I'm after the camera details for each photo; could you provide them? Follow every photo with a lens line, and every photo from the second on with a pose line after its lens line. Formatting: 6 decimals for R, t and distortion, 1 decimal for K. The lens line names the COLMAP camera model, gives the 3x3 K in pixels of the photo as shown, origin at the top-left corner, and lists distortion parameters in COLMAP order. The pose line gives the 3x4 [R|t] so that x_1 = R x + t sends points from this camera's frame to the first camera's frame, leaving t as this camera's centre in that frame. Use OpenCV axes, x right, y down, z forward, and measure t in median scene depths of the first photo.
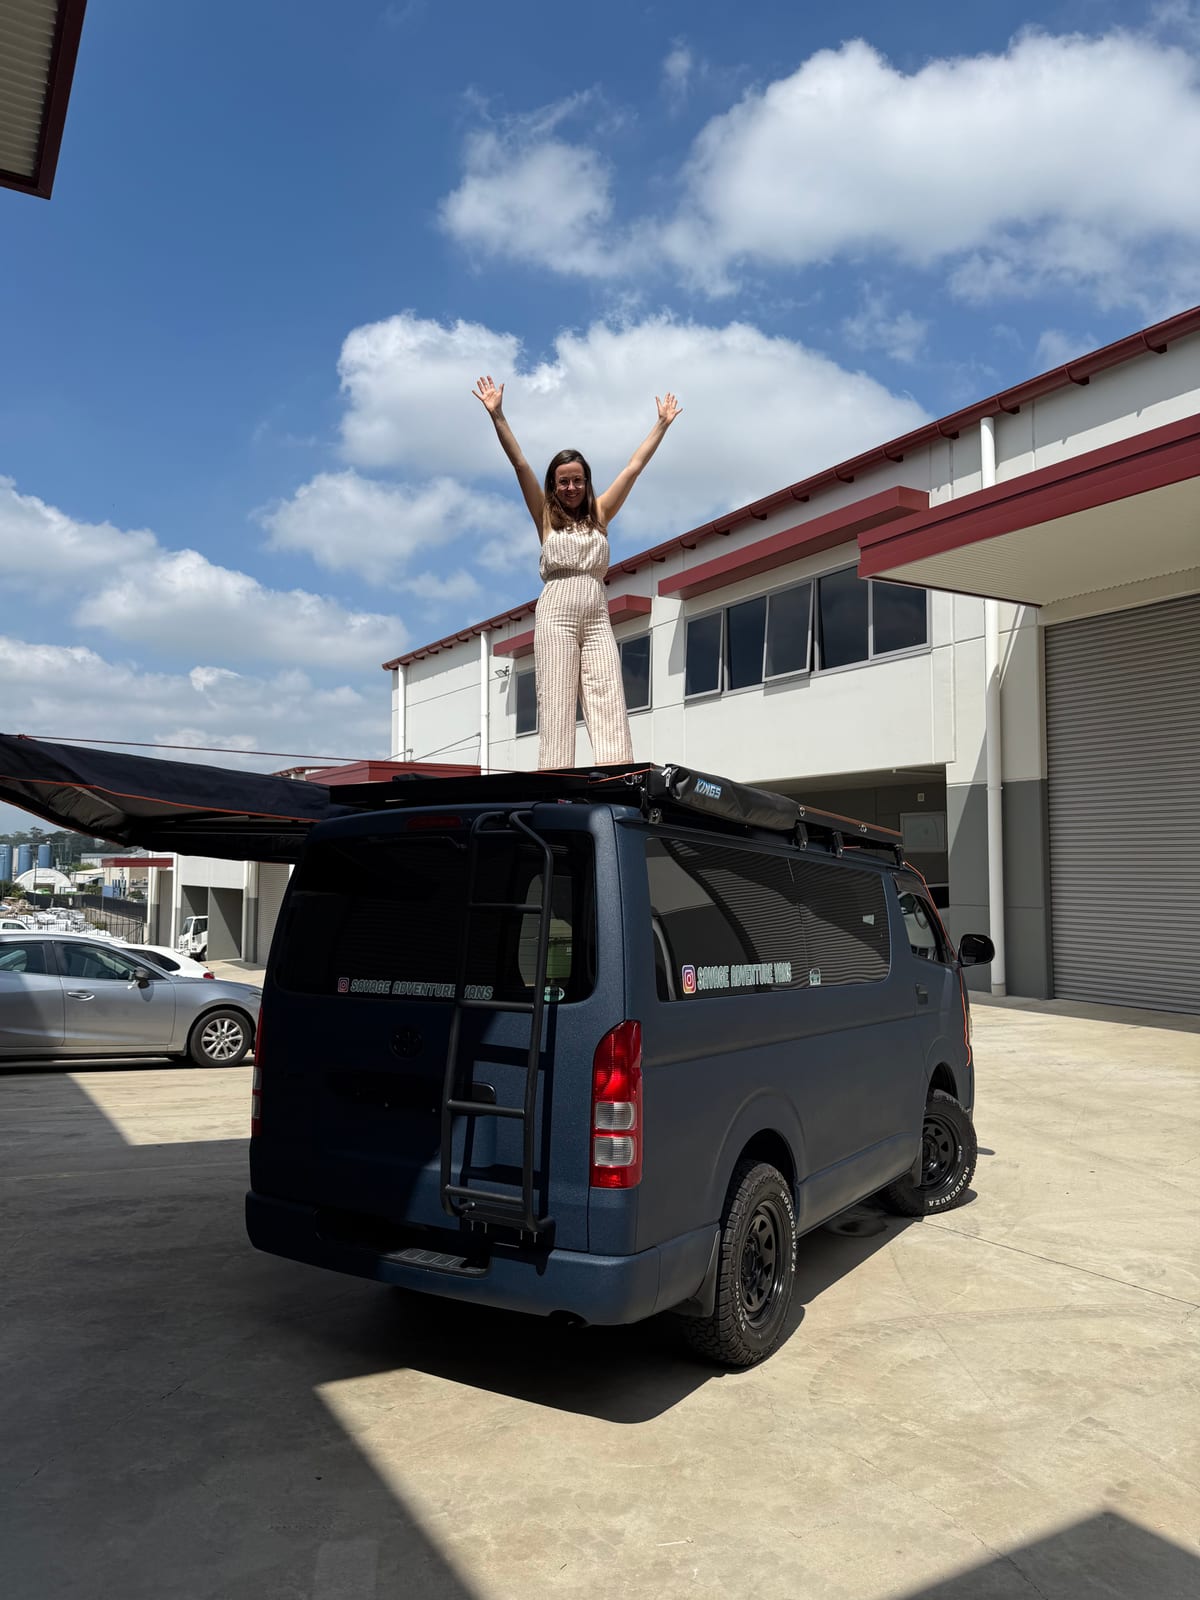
lens RADIAL K [[1166.7, 0, 600.7], [0, 1166.7, 803.1], [0, 0, 1]] dist [0.029825, -0.036752]
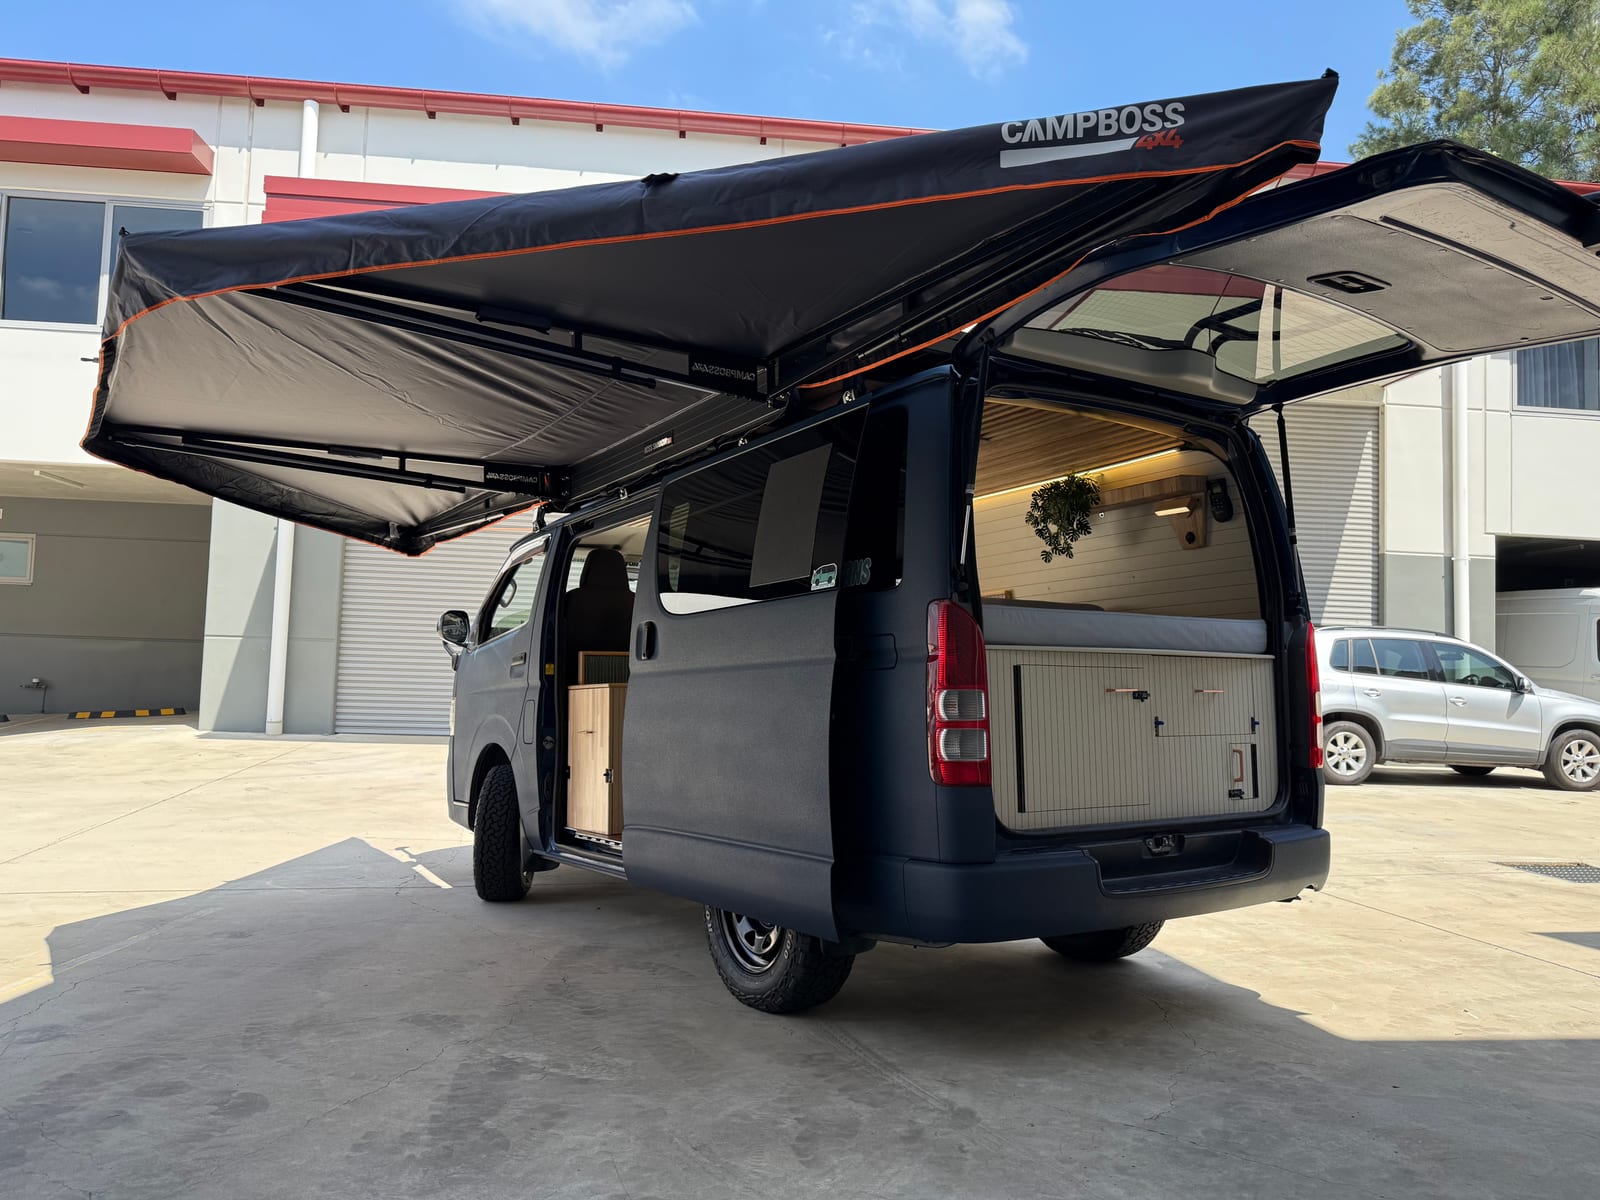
lens RADIAL K [[1153.6, 0, 802.3], [0, 1153.6, 609.4], [0, 0, 1]] dist [0.001039, -0.015290]
pose [[0.413993, 0.062951, 0.908101, -0.774667], [-0.078344, 0.996368, -0.033354, 0.168351], [-0.906902, -0.057335, 0.417421, 0.655834]]
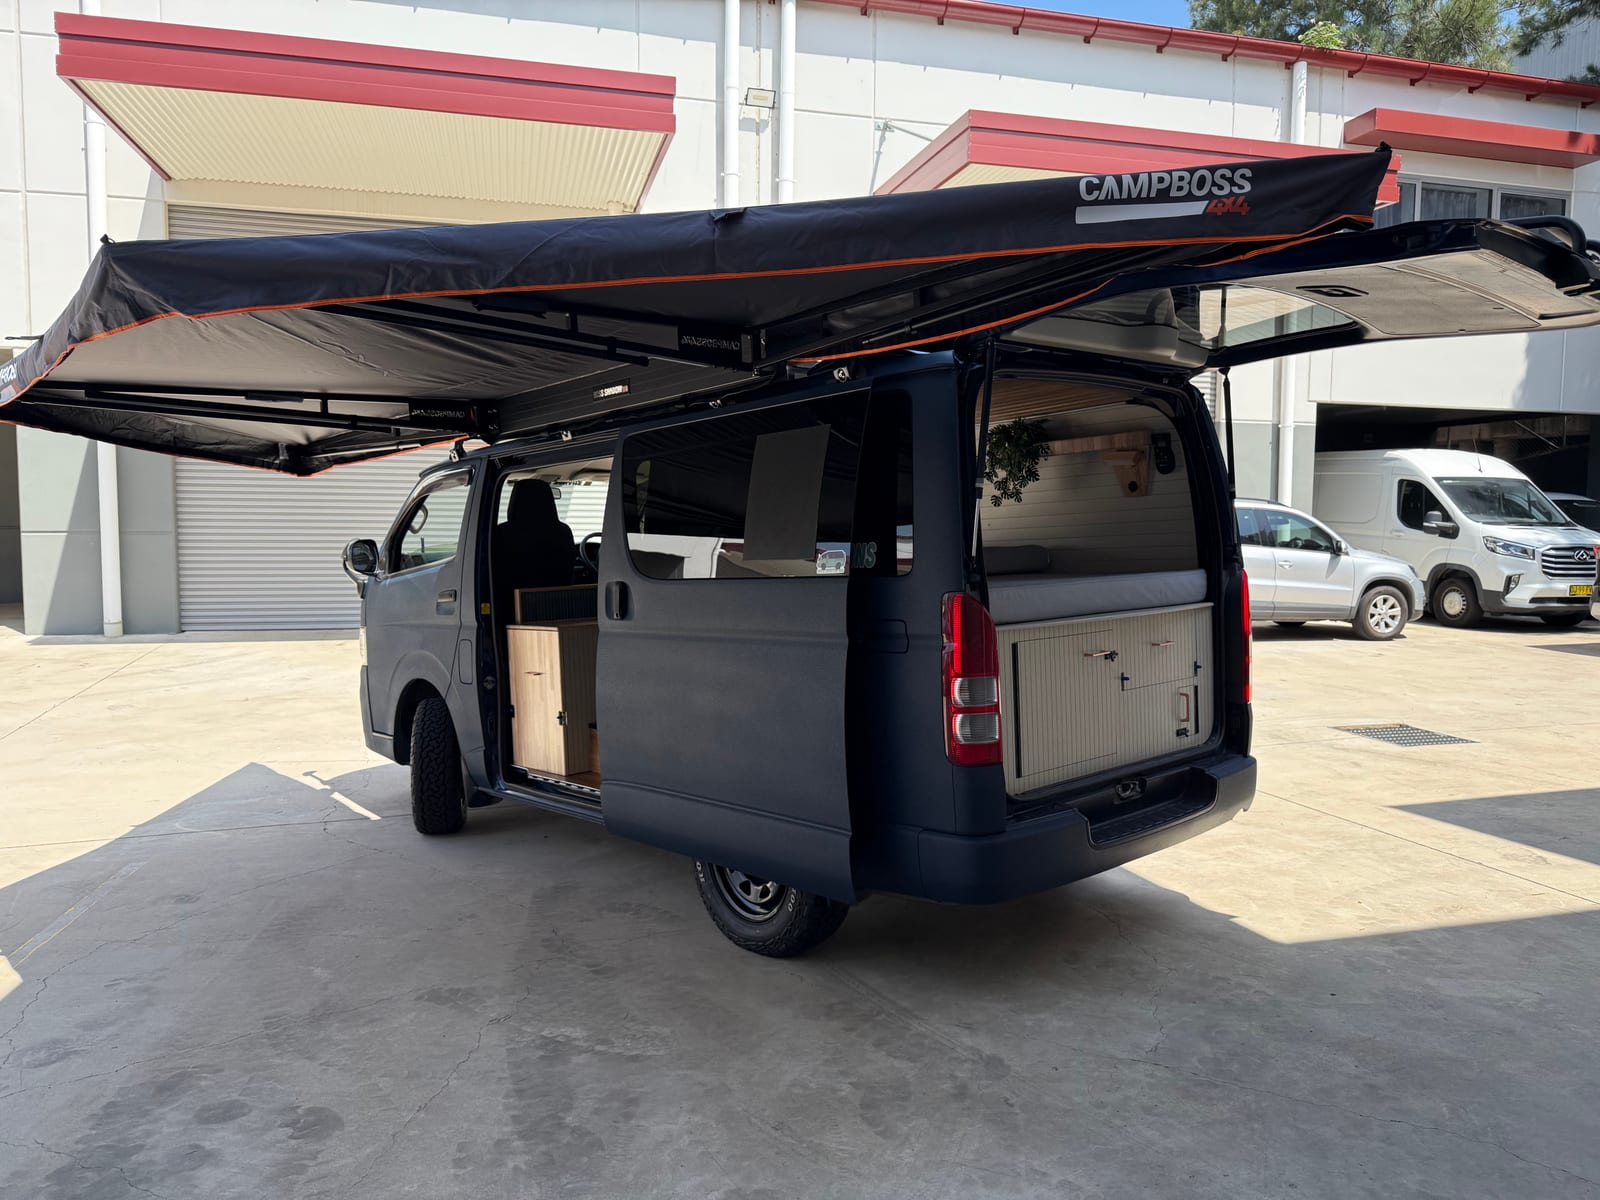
lens RADIAL K [[1153.6, 0, 813.8], [0, 1153.6, 608.6], [0, 0, 1]] dist [0.001039, -0.015290]
pose [[0.263499, -0.074711, 0.961762, -0.824081], [-0.058304, 0.993940, 0.093184, 0.097651], [-0.962896, -0.080629, 0.257546, 0.745970]]
